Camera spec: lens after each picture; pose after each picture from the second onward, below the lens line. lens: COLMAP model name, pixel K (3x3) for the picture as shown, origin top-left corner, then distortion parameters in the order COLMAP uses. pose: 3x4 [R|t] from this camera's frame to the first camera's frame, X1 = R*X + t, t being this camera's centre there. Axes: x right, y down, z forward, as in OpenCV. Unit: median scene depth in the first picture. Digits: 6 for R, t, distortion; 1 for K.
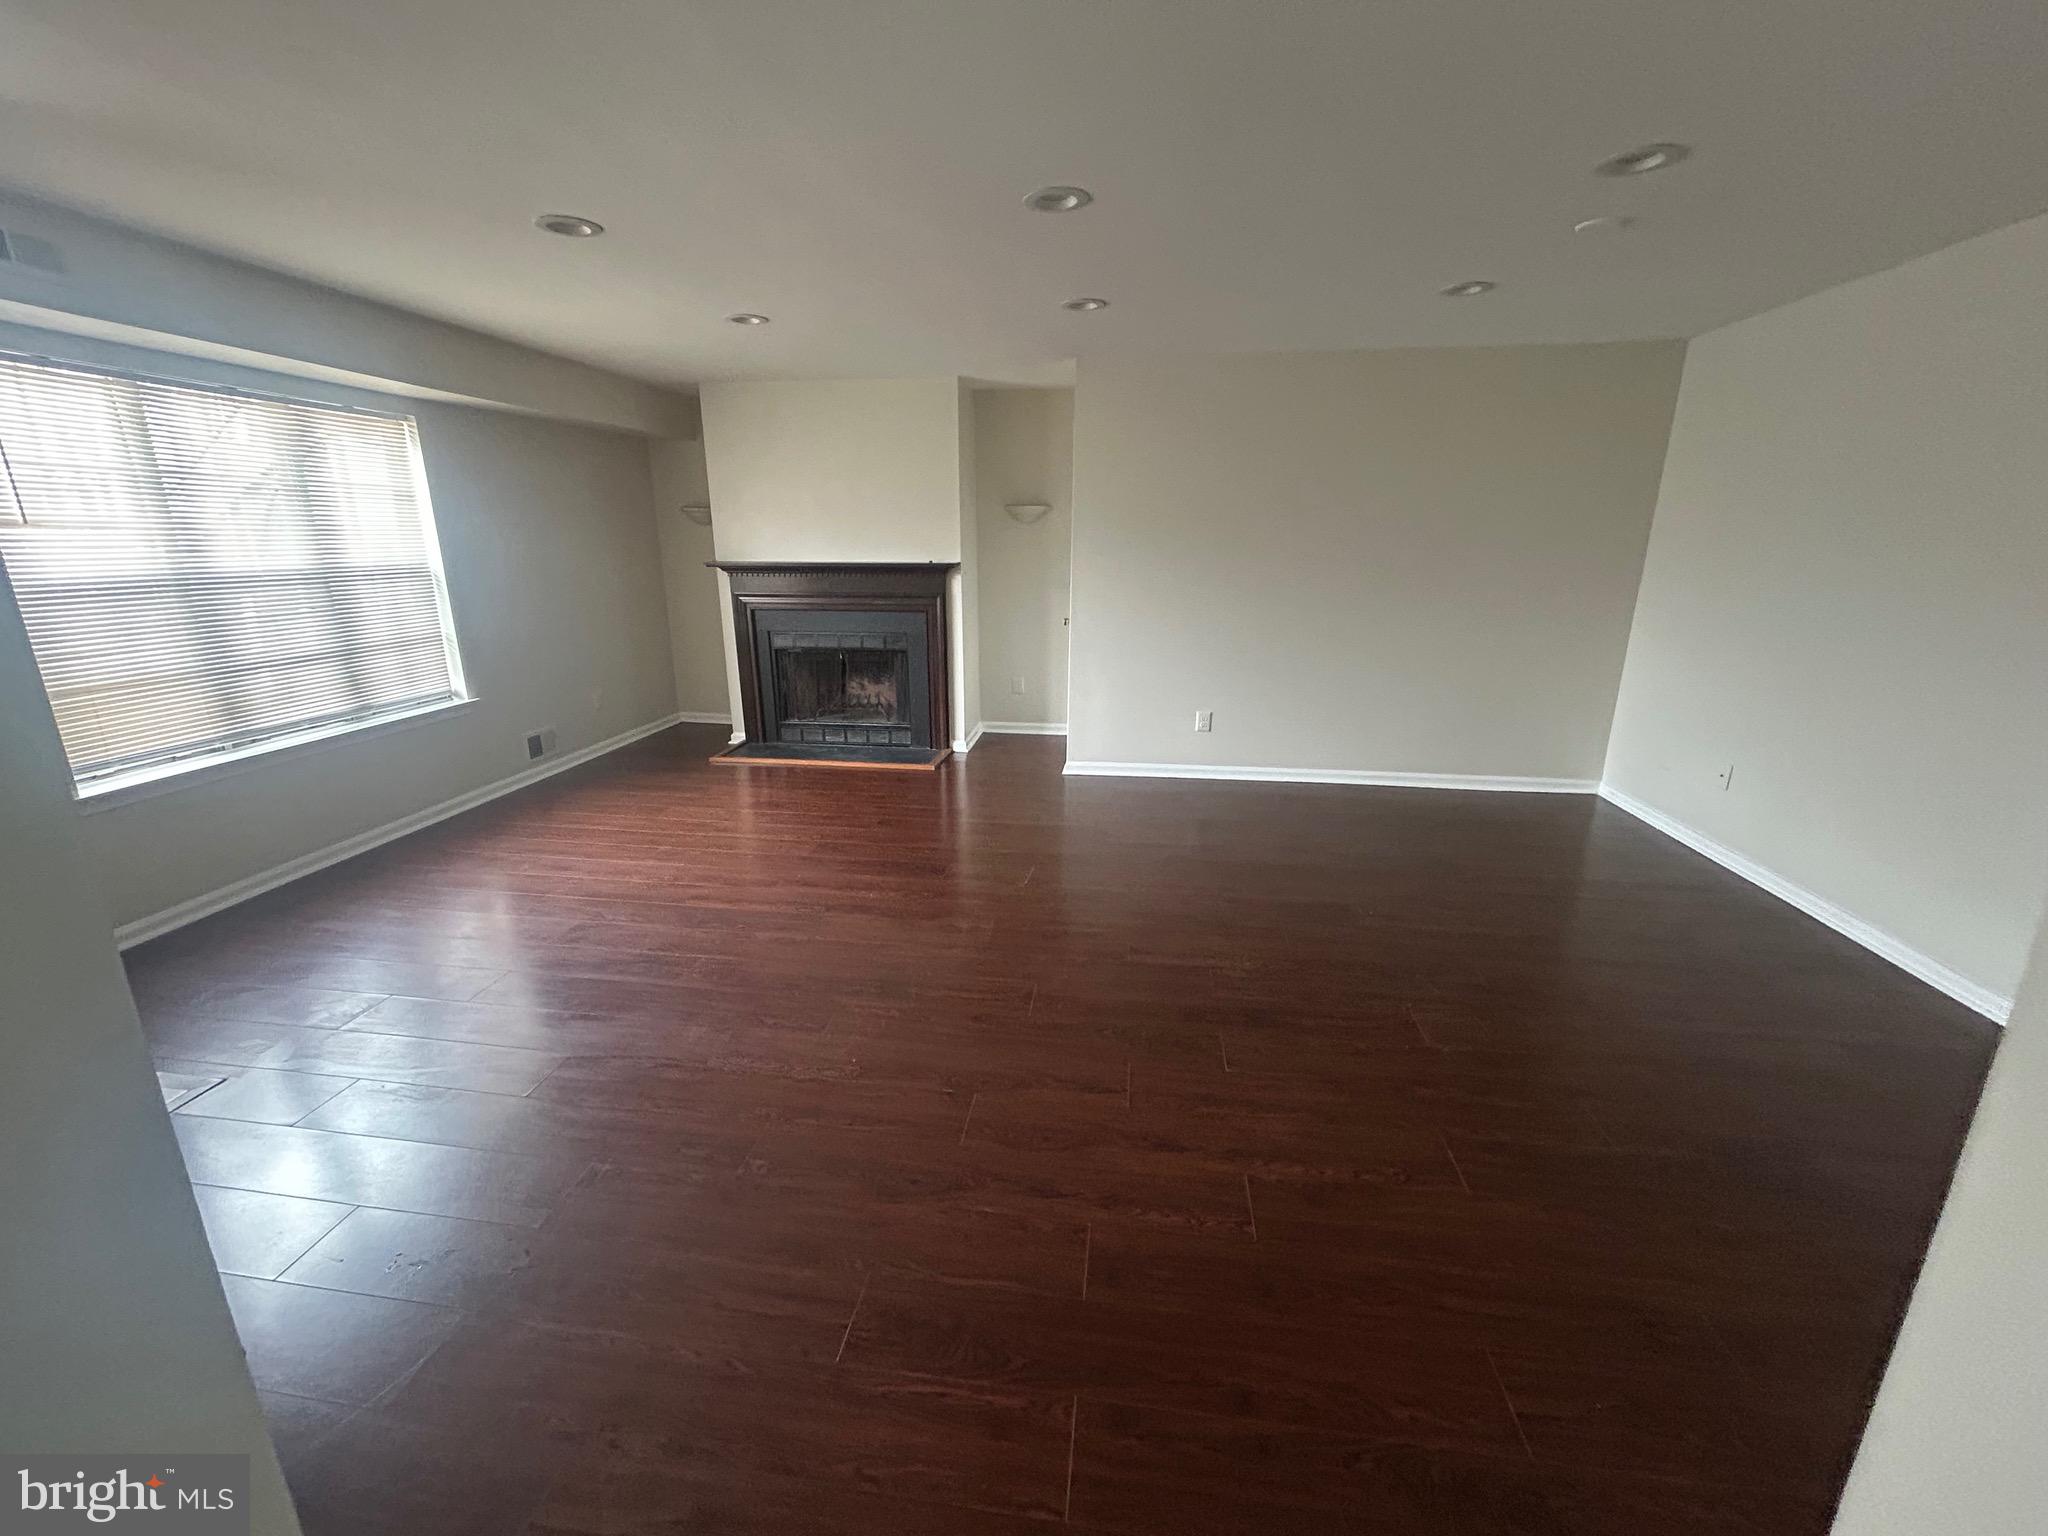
lens RADIAL K [[832.2, 0, 1024.0], [0, 832.2, 768.0], [0, 0, 1]] dist [-0.001401, -0.000027]
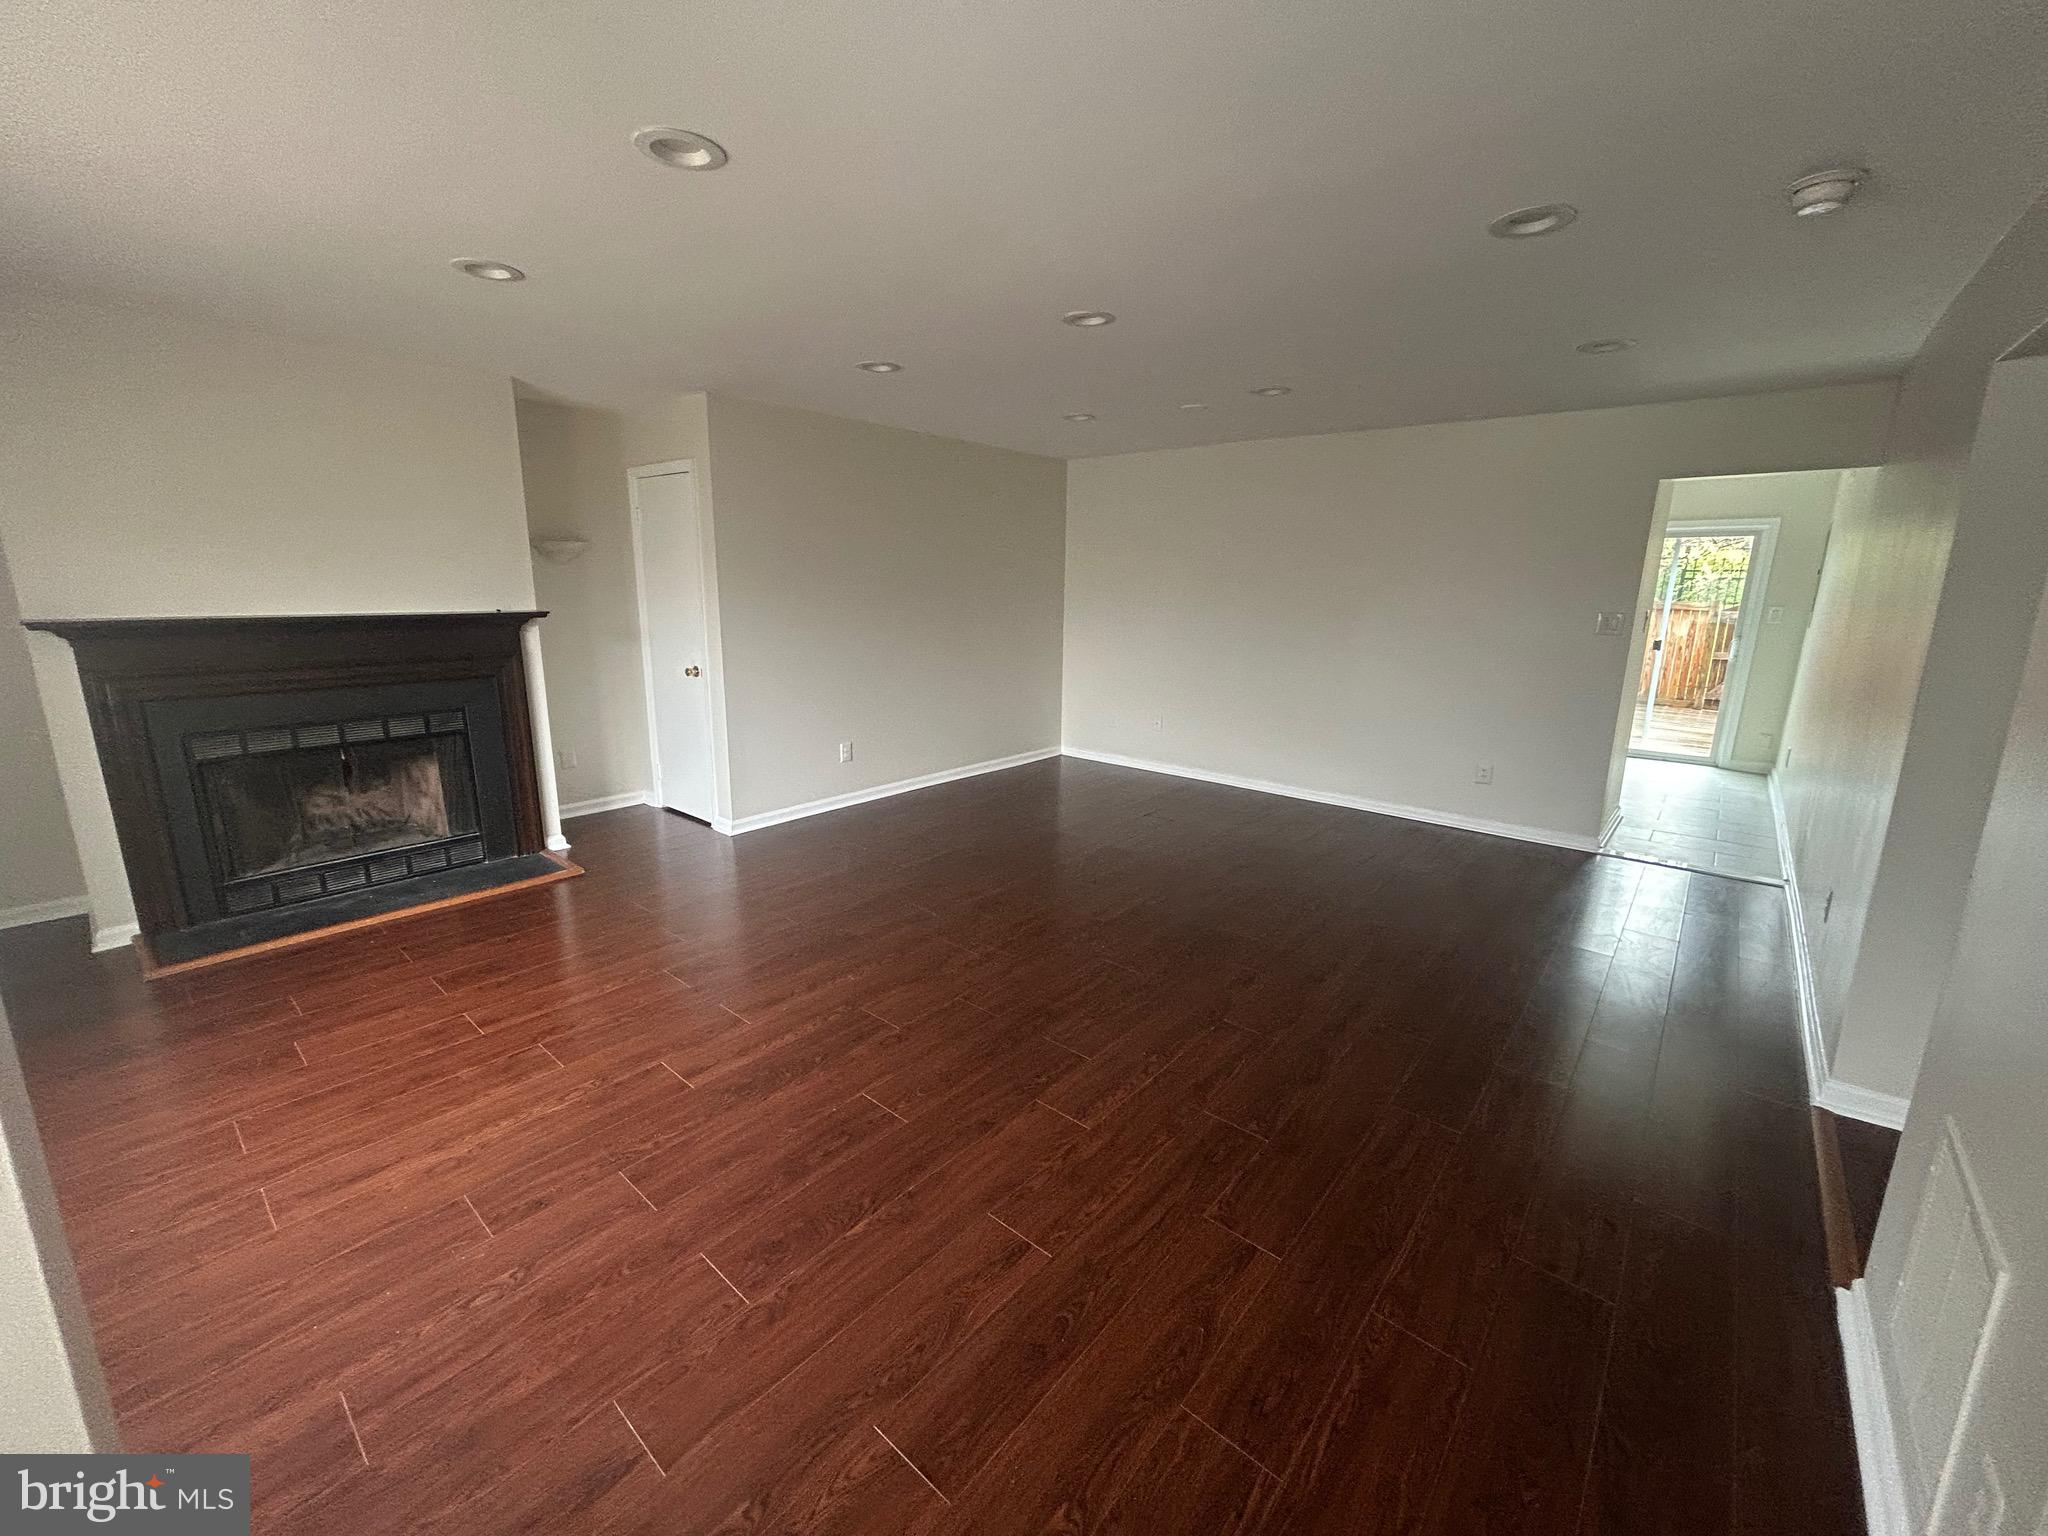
lens RADIAL K [[832.2, 0, 1024.0], [0, 832.2, 768.0], [0, 0, 1]] dist [-0.001401, -0.000027]
pose [[0.534759, -0.179934, 0.825625, -0.481062], [0.217615, 0.973434, 0.071198, -0.055827], [-0.816502, 0.141595, 0.559709, 0.197188]]
